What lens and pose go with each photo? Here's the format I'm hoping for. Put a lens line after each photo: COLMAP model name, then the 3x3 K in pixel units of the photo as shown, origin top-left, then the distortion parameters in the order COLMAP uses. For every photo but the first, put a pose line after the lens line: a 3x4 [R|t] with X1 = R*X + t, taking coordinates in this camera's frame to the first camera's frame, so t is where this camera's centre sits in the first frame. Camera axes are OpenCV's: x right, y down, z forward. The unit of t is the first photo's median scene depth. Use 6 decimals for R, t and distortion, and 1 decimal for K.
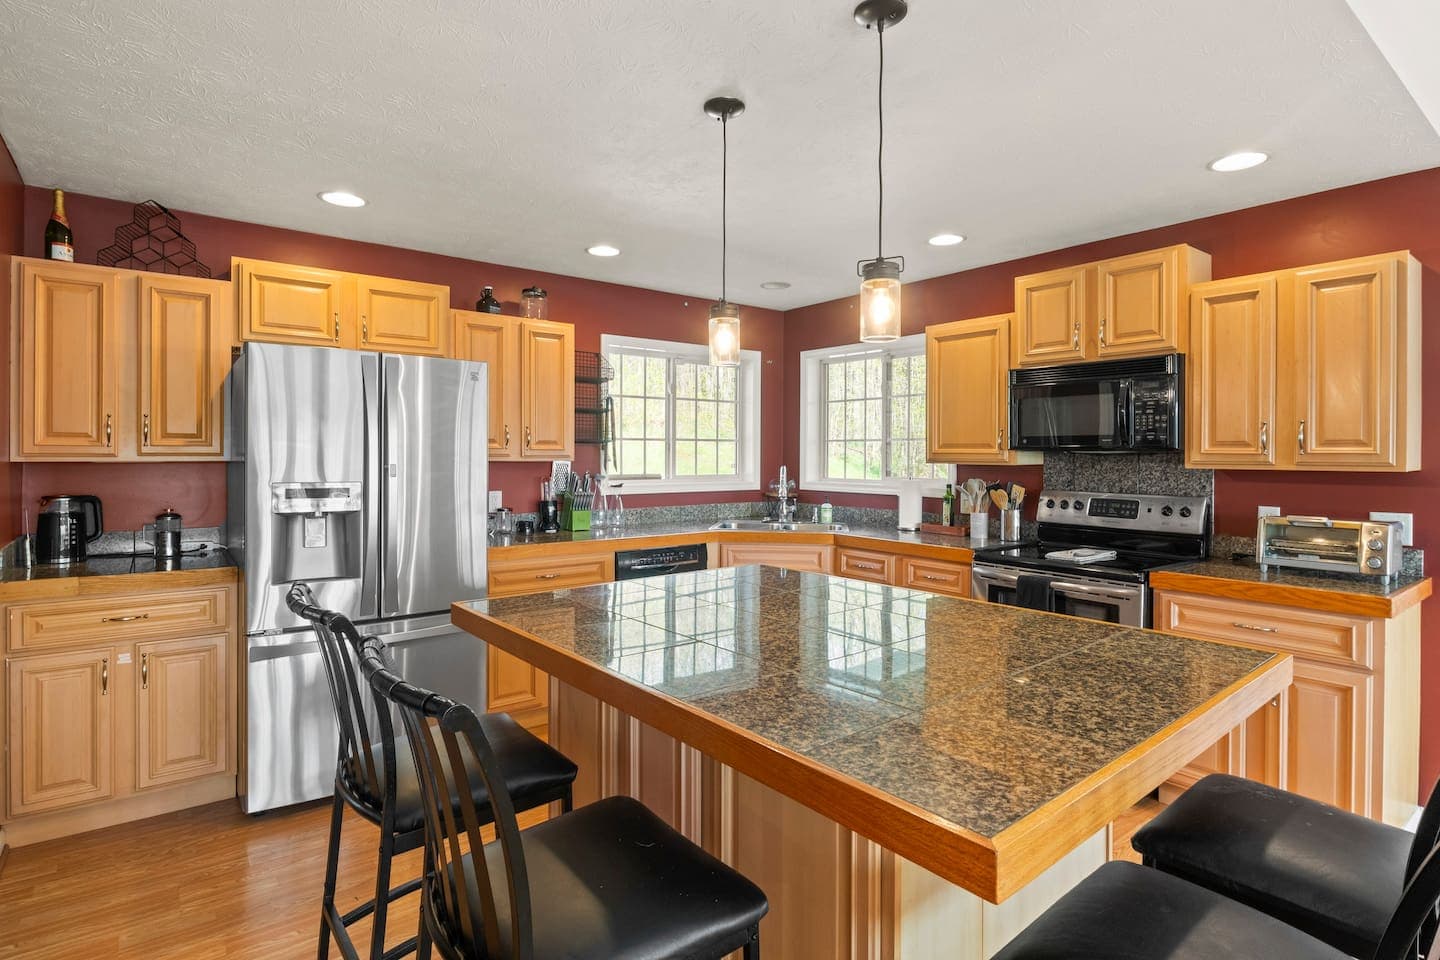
lens RADIAL K [[737.4, 0, 719.6], [0, 737.4, 456.3], [0, 0, 1]] dist [0.000722, 0.000110]
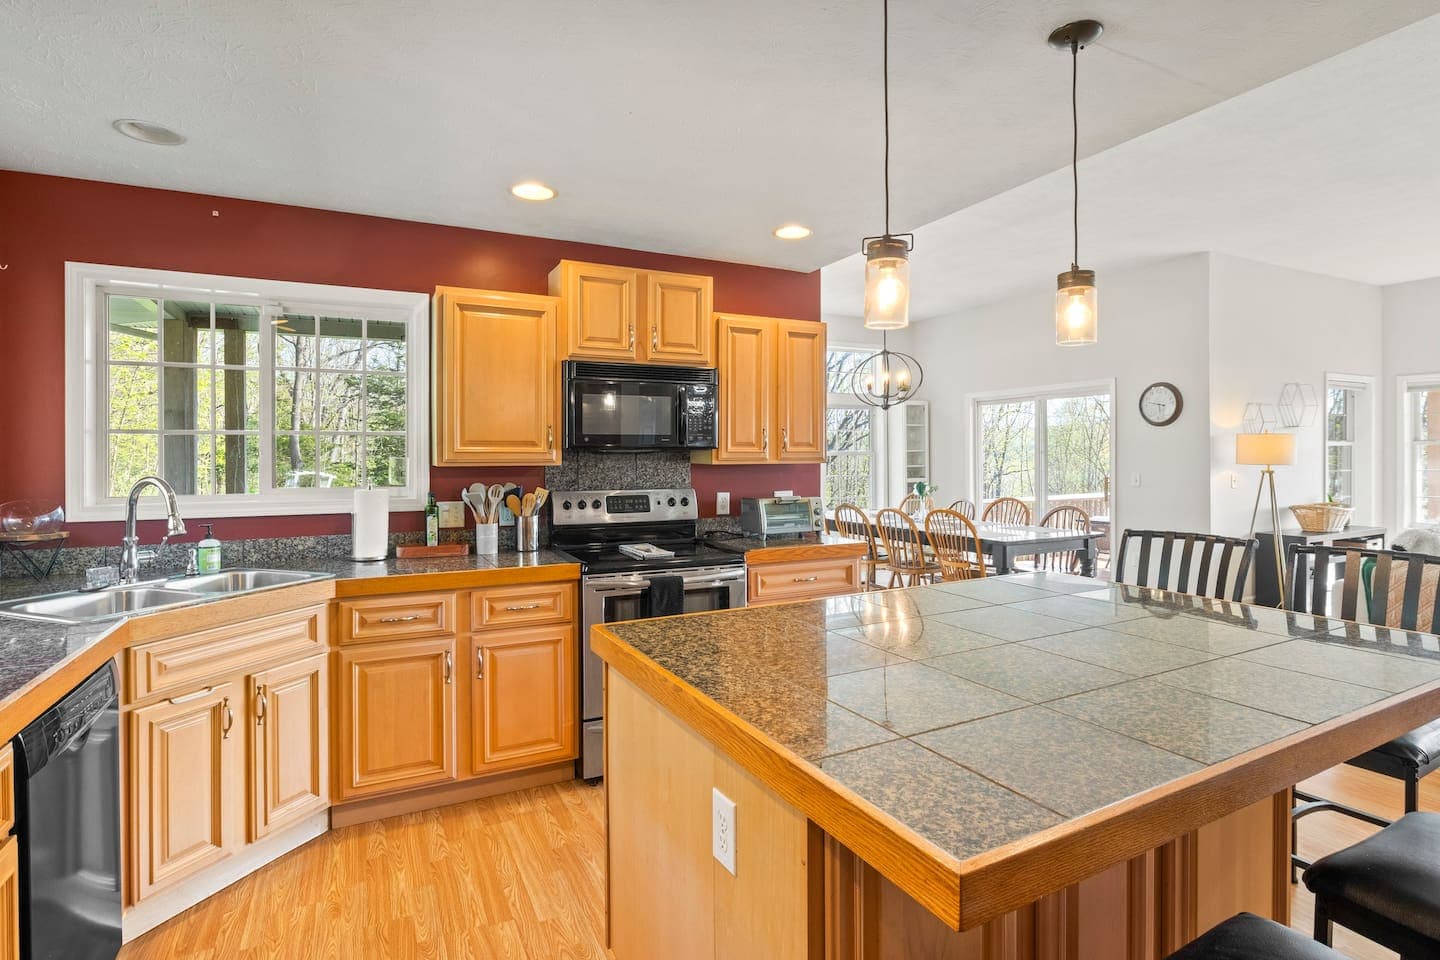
lens RADIAL K [[723.6, 0, 719.2], [0, 723.6, 455.0], [0, 0, 1]] dist [-0.000727, -0.000327]
pose [[0.195938, -0.003920, 0.980608, -0.442202], [0.006649, 0.999974, 0.002669, -0.001740], [-0.980594, 0.005997, 0.195959, 0.642824]]
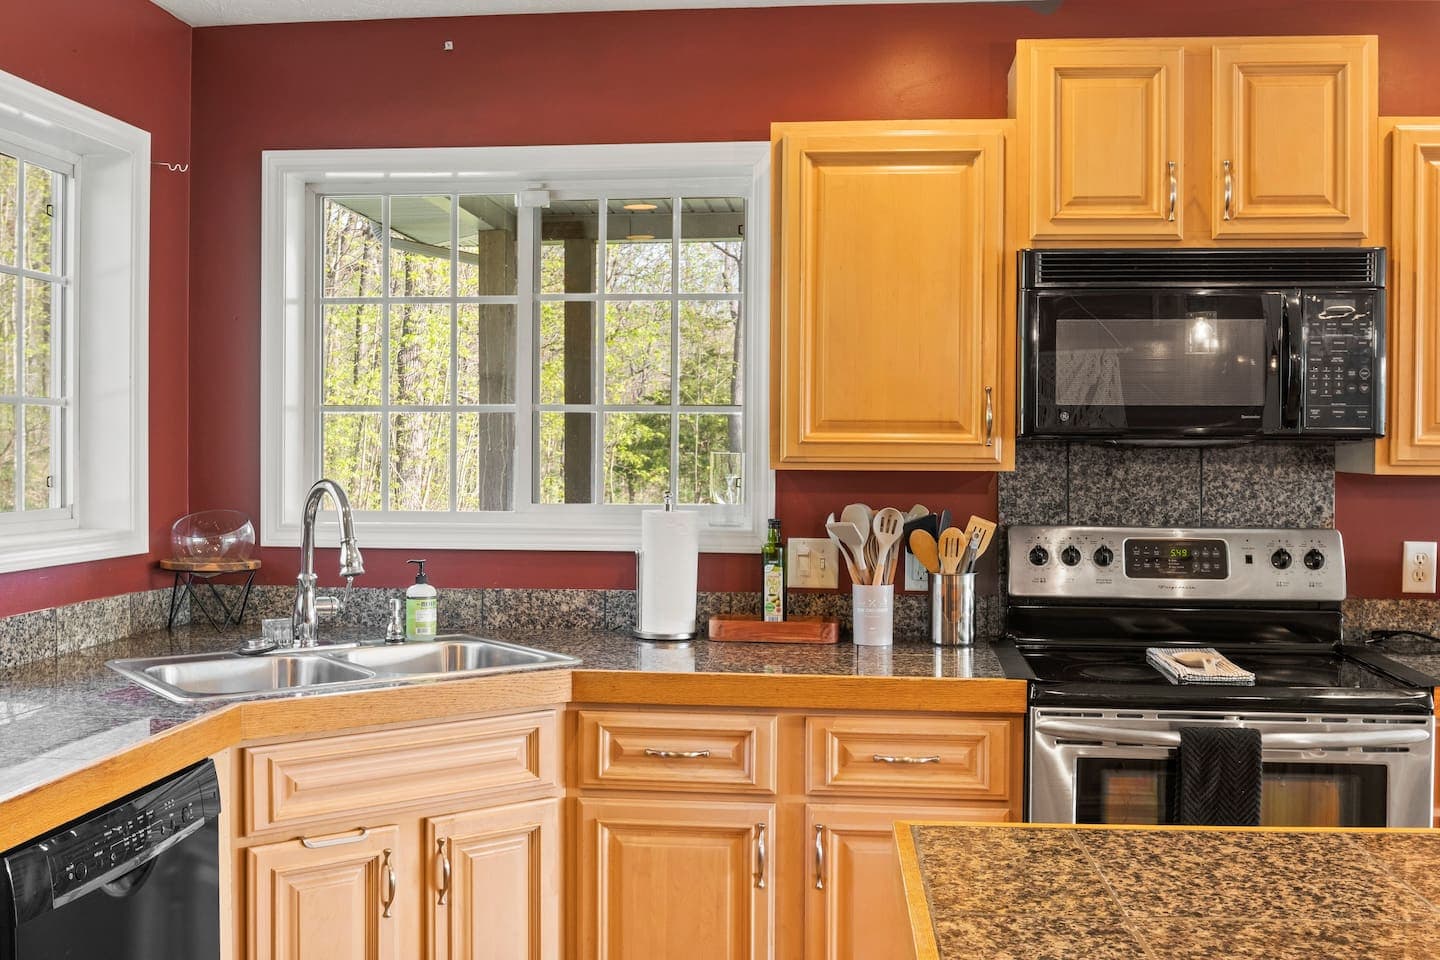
lens RADIAL K [[1428.0, 0, 721.3], [0, 1428.0, 462.5], [0, 0, 1]] dist [-0.015234, -0.109821]
pose [[0.686760, -0.006438, 0.726856, -0.332042], [-0.000246, 0.999959, 0.009088, -0.000674], [-0.726884, -0.006420, 0.686730, 0.556438]]
